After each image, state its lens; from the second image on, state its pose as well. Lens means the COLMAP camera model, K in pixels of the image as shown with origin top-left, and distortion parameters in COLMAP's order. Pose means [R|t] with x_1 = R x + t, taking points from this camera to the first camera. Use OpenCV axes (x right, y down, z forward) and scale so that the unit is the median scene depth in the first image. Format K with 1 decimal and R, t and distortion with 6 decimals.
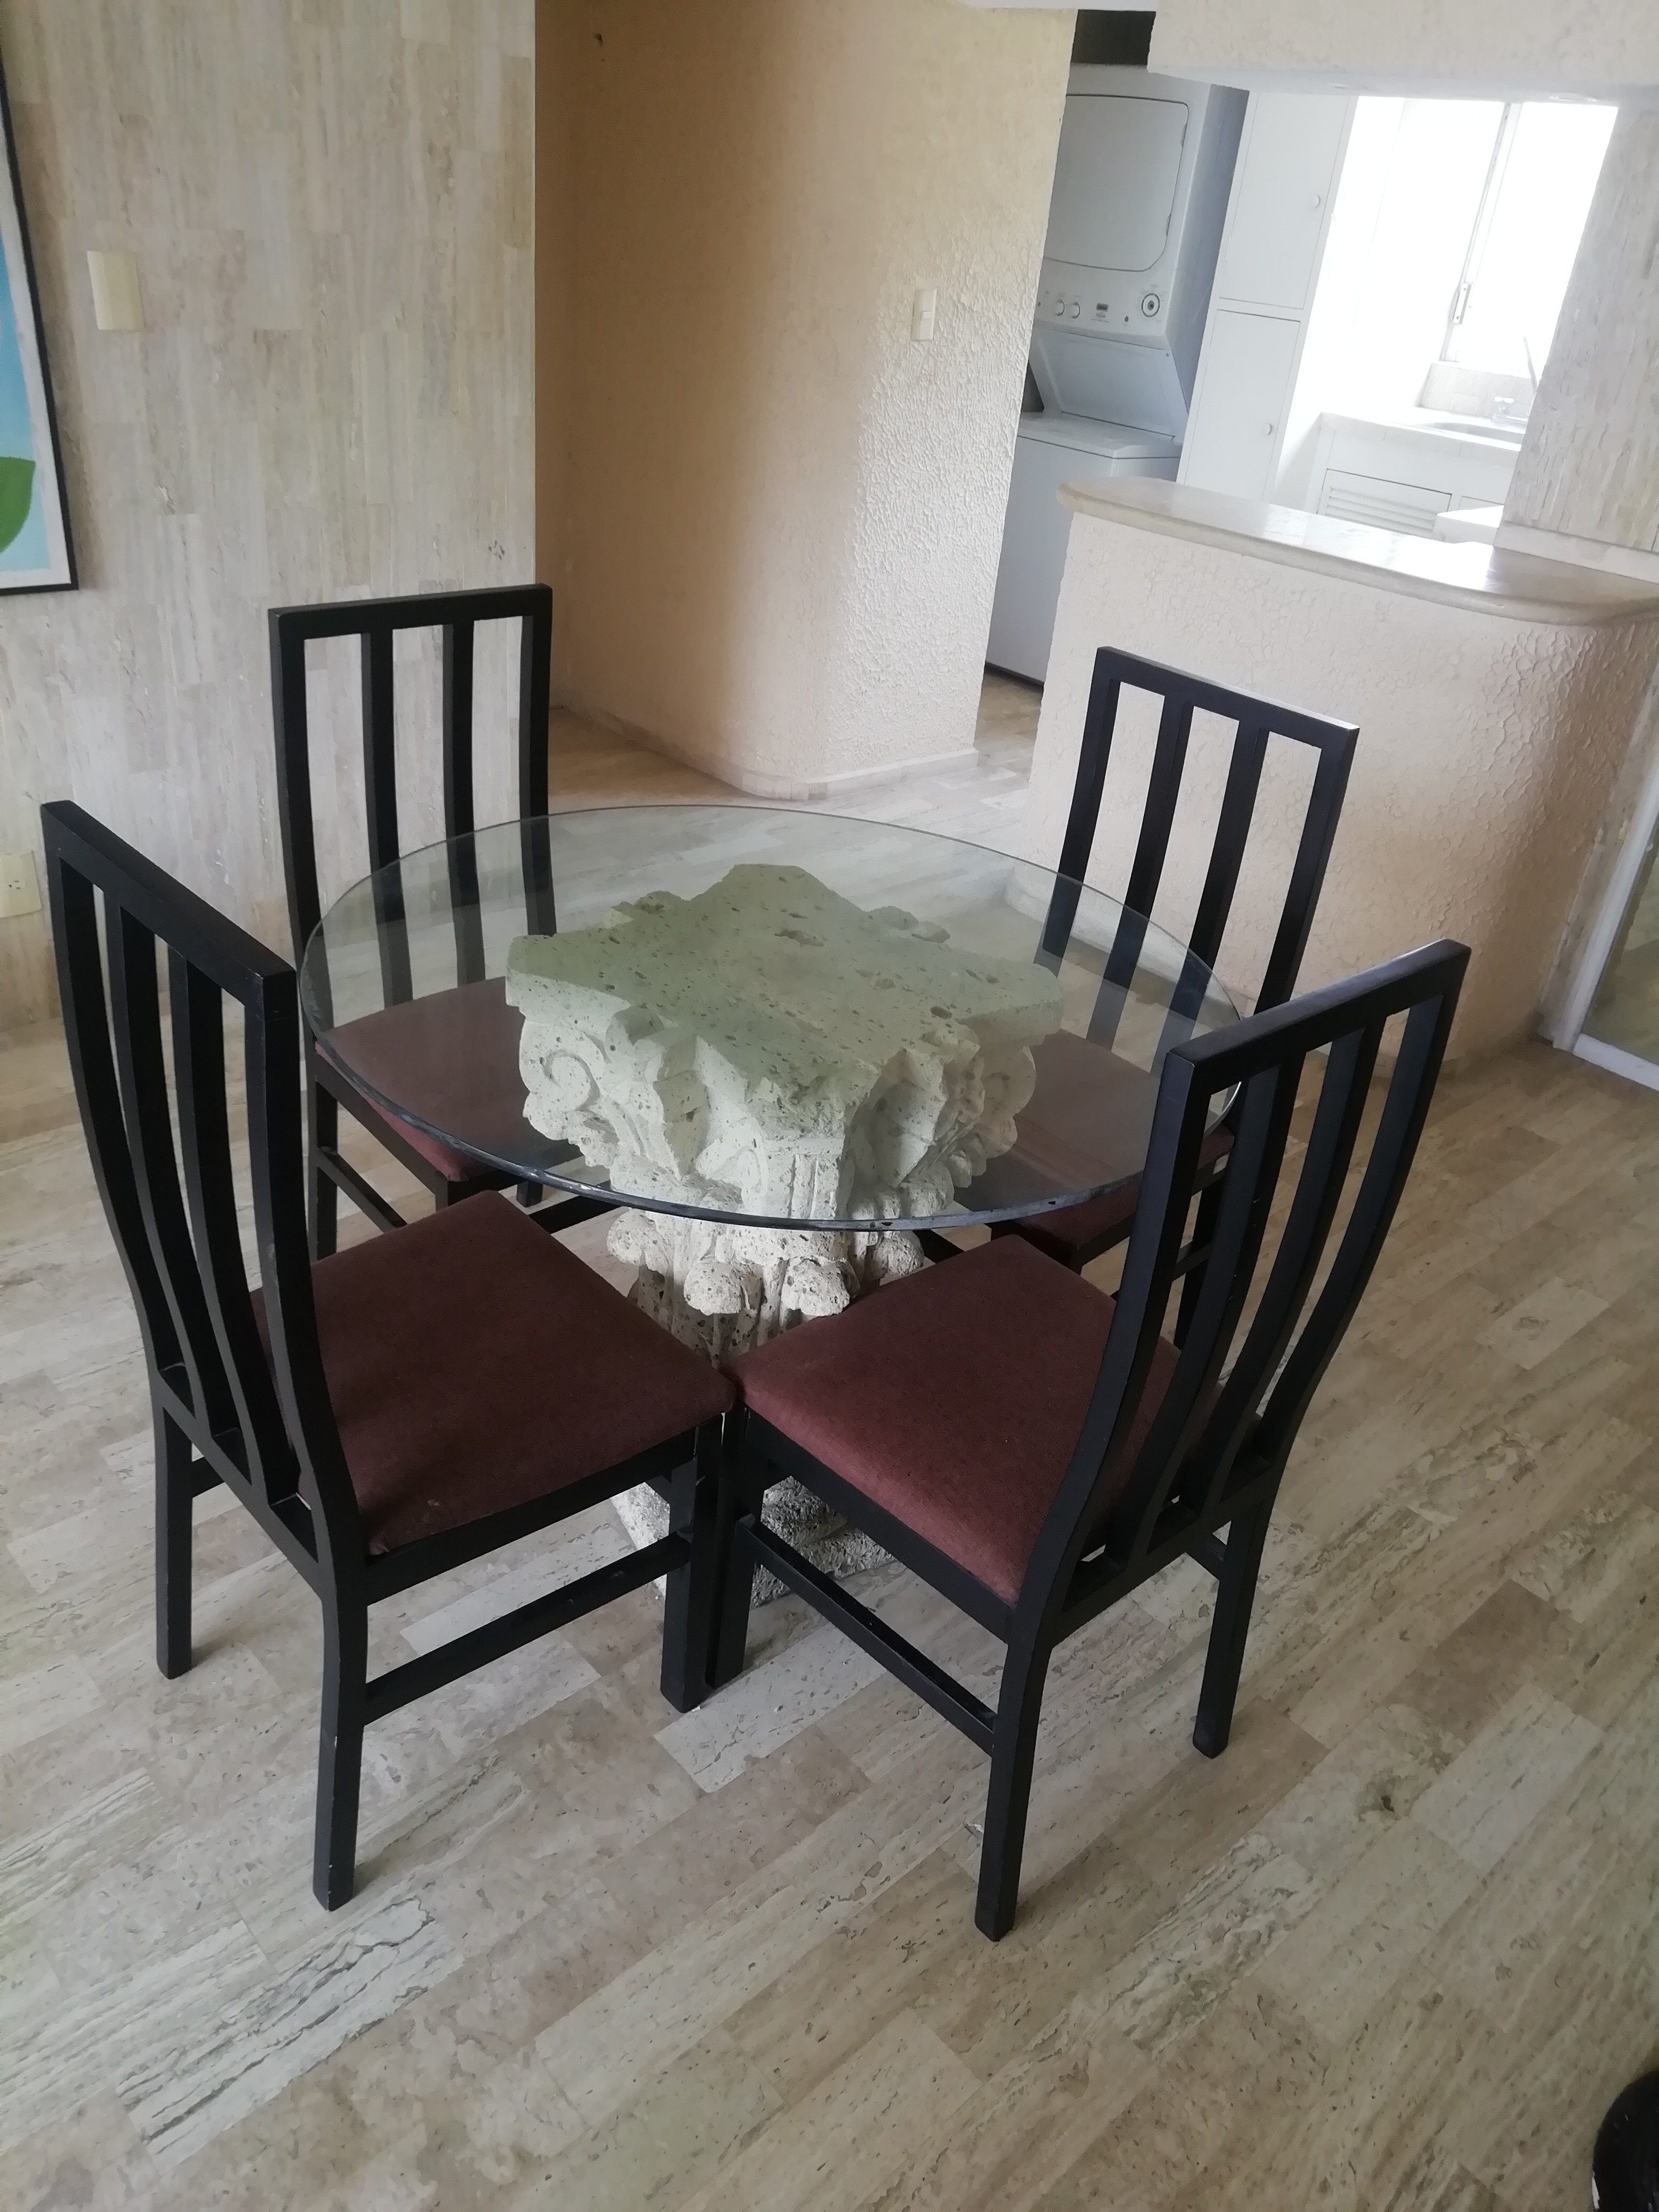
lens RADIAL K [[1616.5, 0, 834.9], [0, 1616.5, 1093.5], [0, 0, 1]] dist [0.034042, -0.039286]
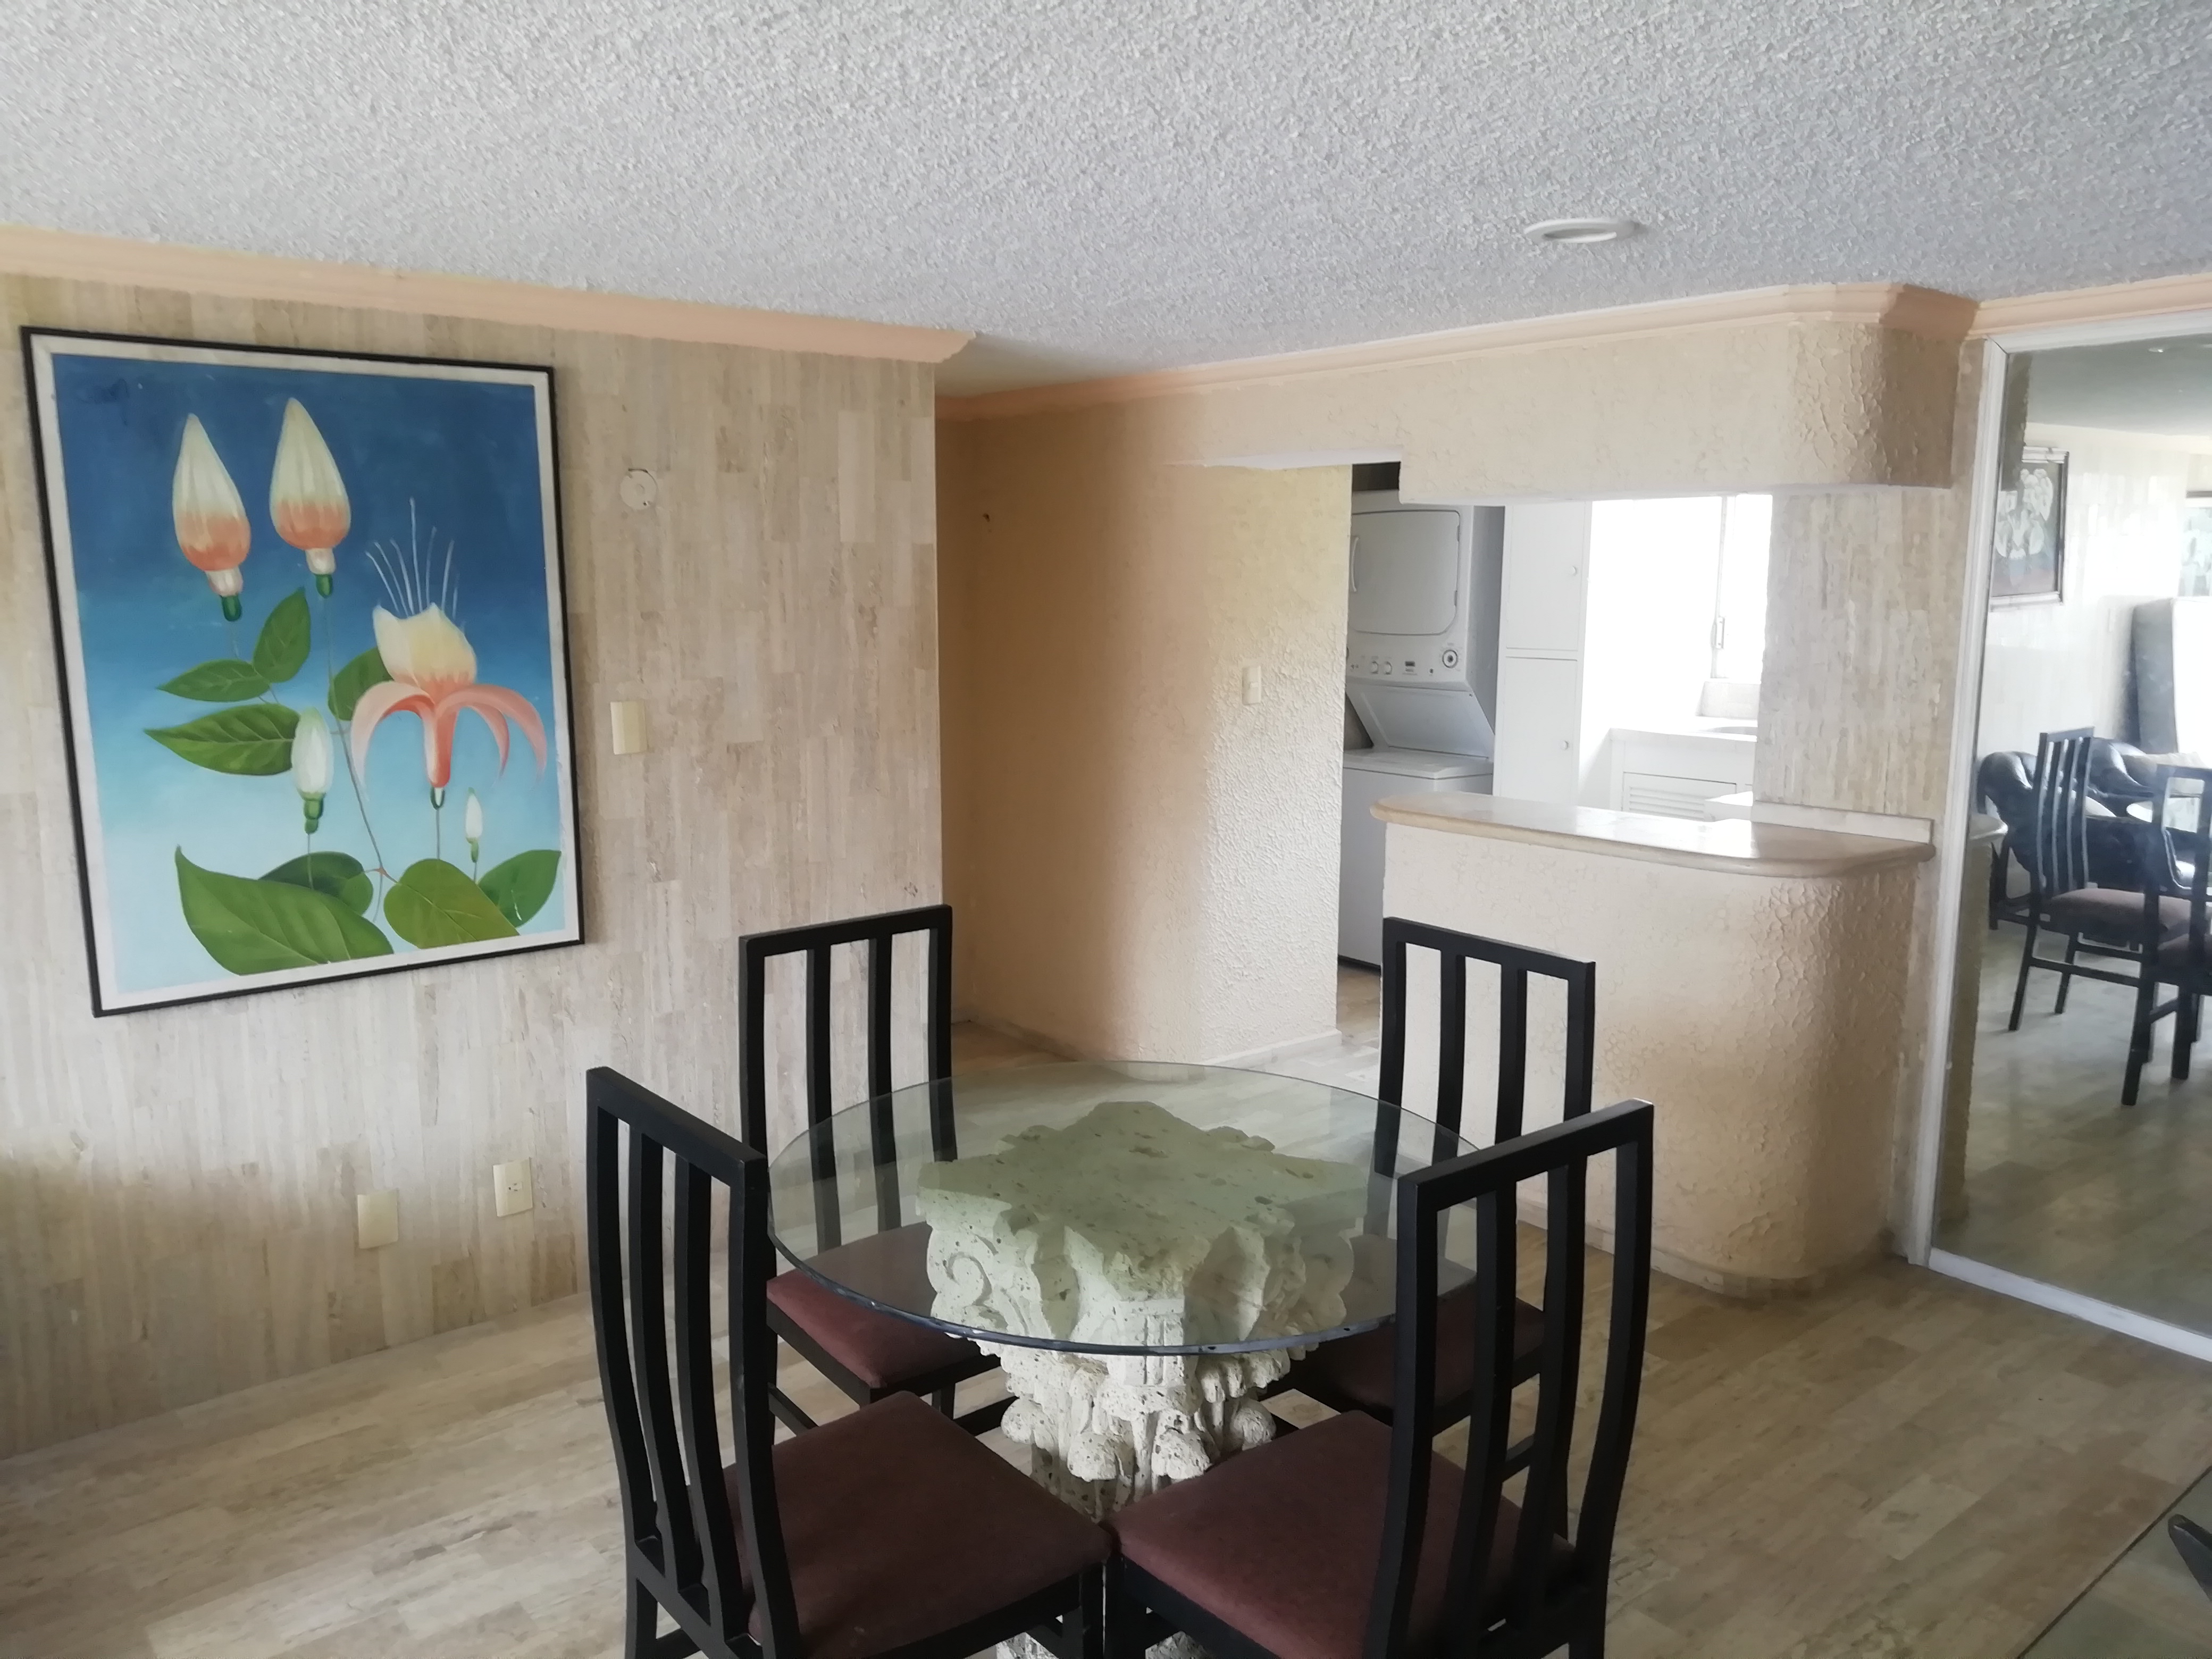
lens RADIAL K [[1616.5, 0, 1091.8], [0, 1616.5, 816.1], [0, 0, 1]] dist [0.034042, -0.039286]
pose [[0.993175, -0.082610, -0.082332, 0.037484], [0.047474, 0.931127, -0.361591, 0.071099], [0.106532, 0.355214, 0.928695, -0.161003]]
